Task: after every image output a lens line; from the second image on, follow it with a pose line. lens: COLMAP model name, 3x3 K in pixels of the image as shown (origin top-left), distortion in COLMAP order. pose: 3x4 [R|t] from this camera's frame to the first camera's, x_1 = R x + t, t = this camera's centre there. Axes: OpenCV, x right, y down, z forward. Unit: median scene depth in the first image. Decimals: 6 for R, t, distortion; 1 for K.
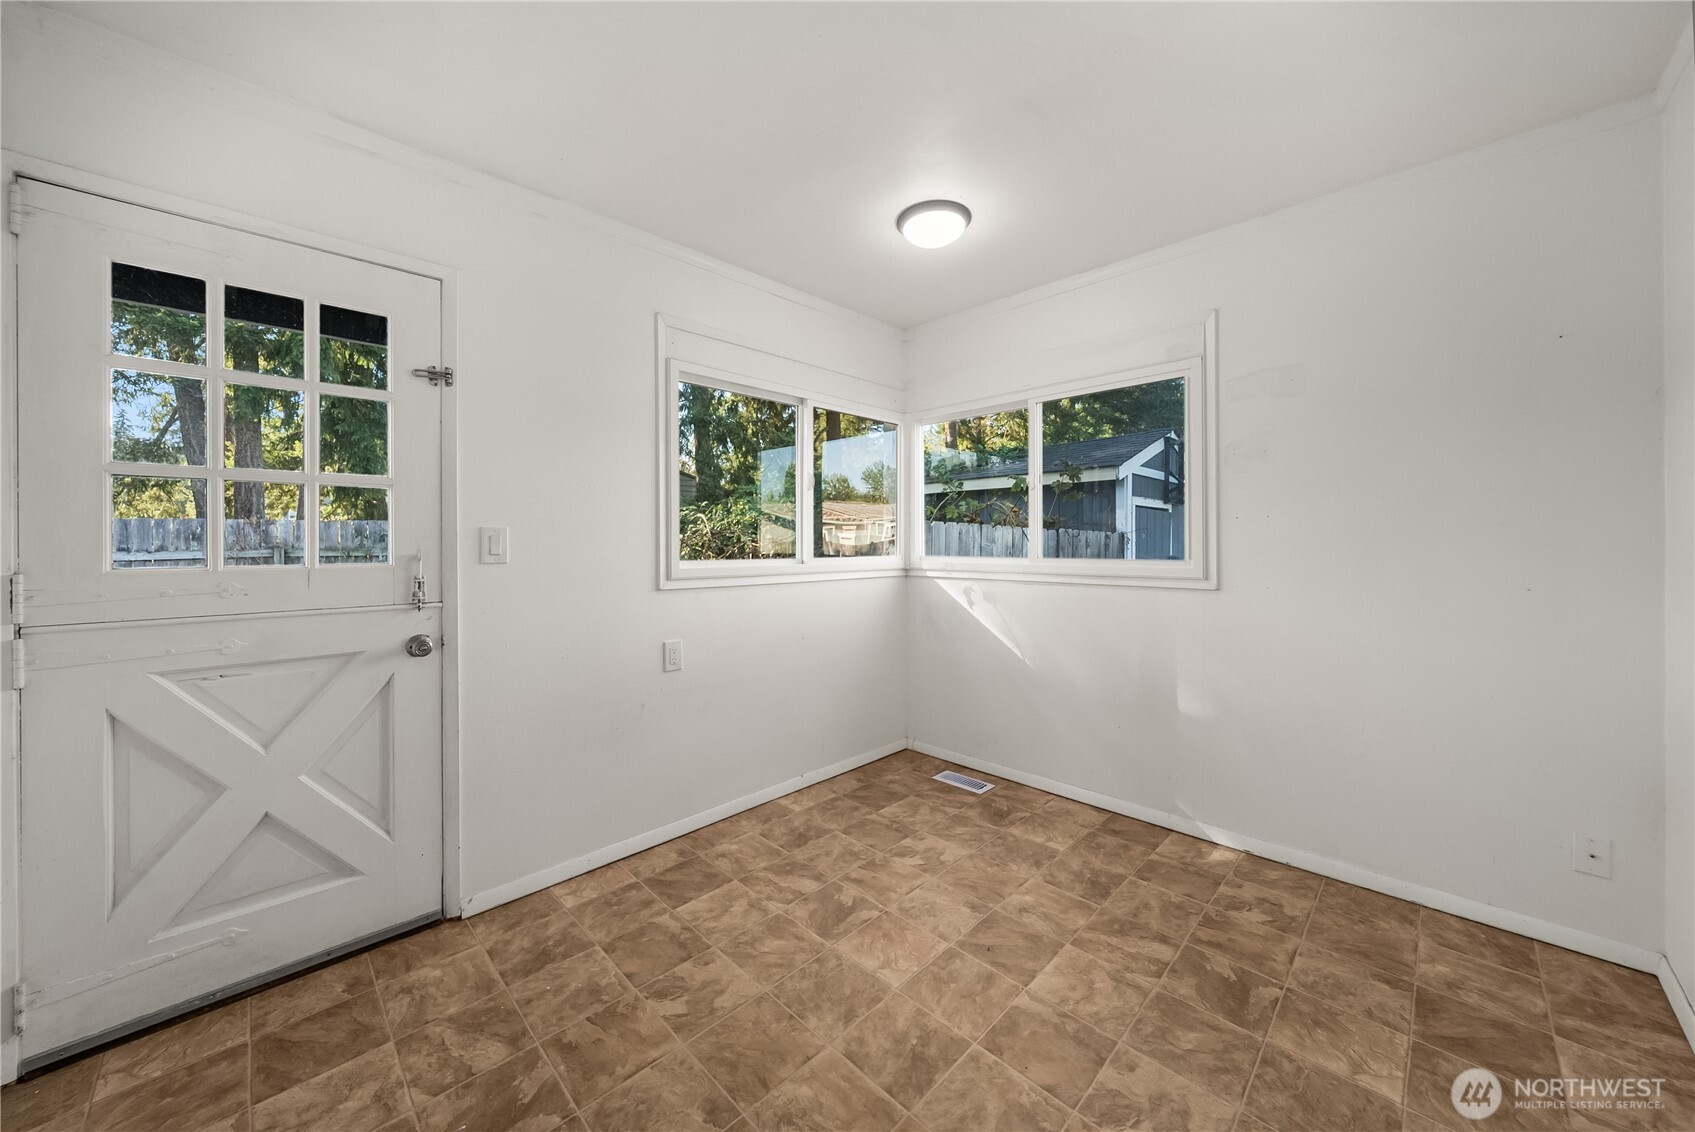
lens RADIAL K [[599.6, 0, 846.8], [0, 599.6, 554.0], [0, 0, 1]] dist [-0.002464, -0.000291]
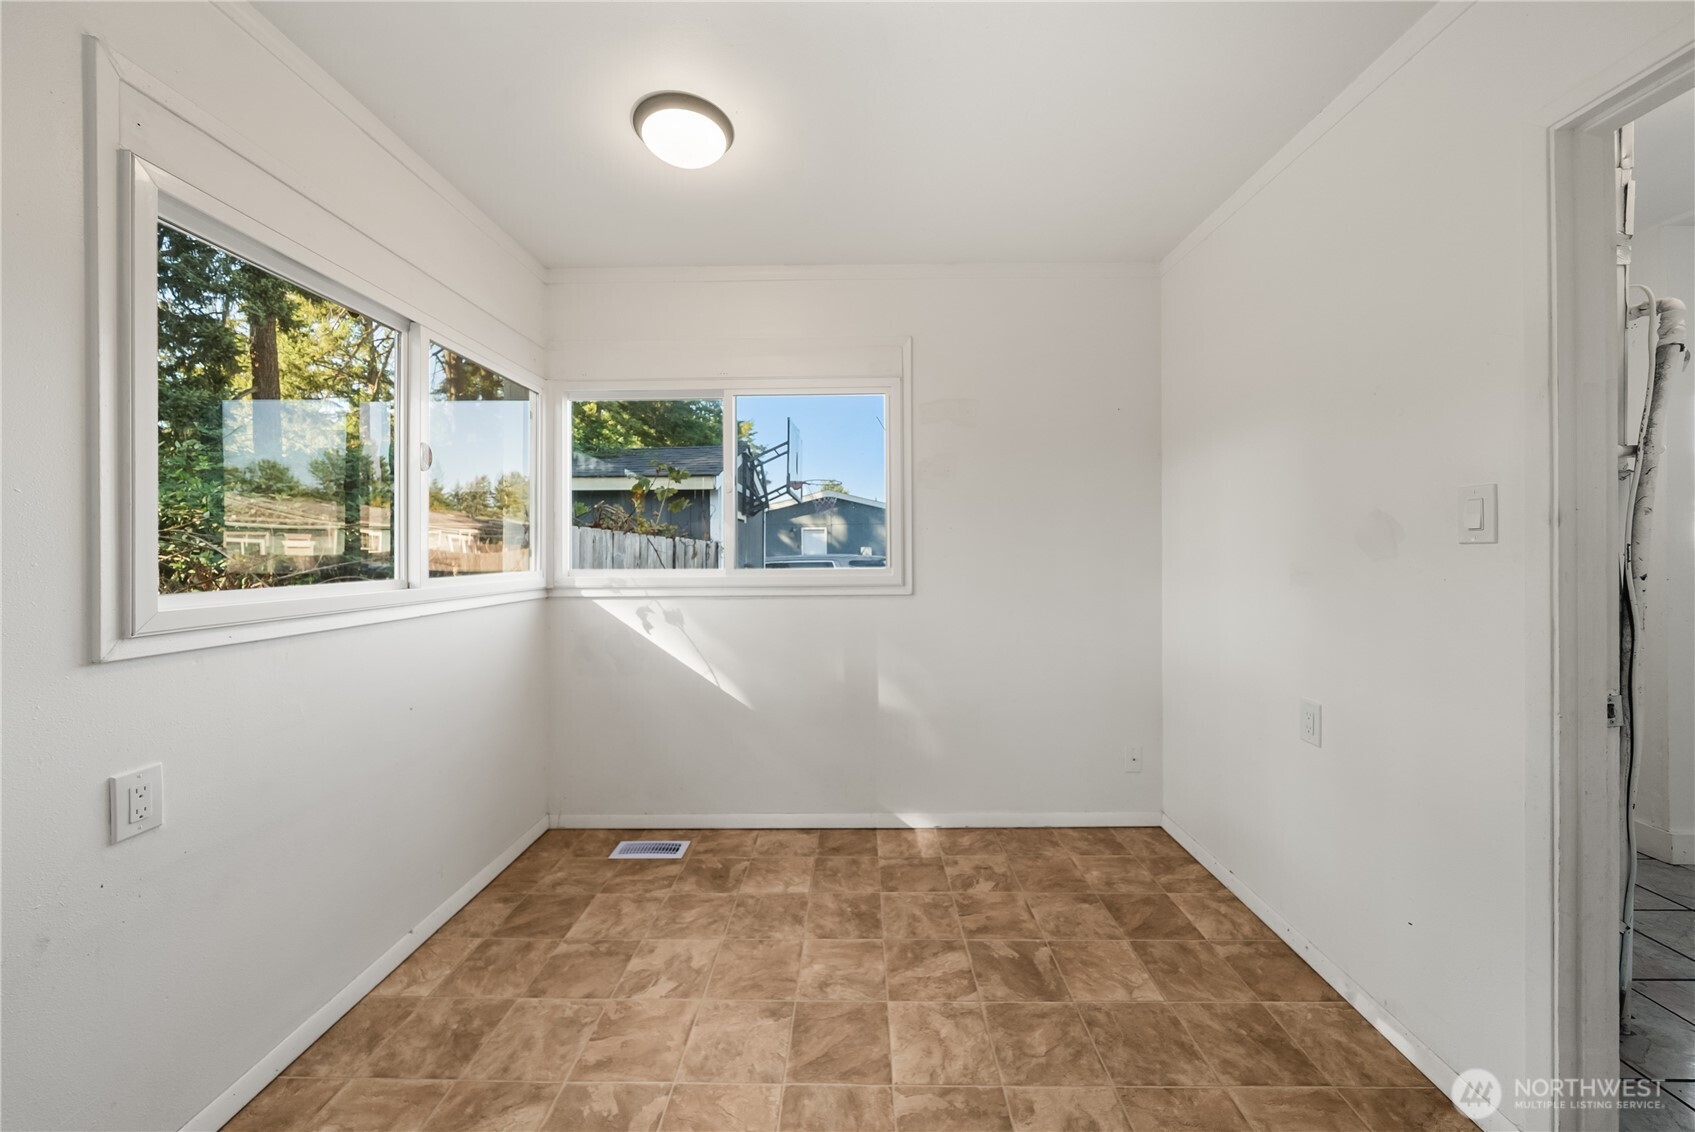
lens RADIAL K [[599.6, 0, 846.8], [0, 599.6, 554.0], [0, 0, 1]] dist [-0.002464, -0.000291]
pose [[0.719117, -0.008025, 0.694843, -0.209970], [0.019086, 0.999784, -0.008206, -0.006296], [-0.694627, 0.019162, 0.719115, 0.282020]]
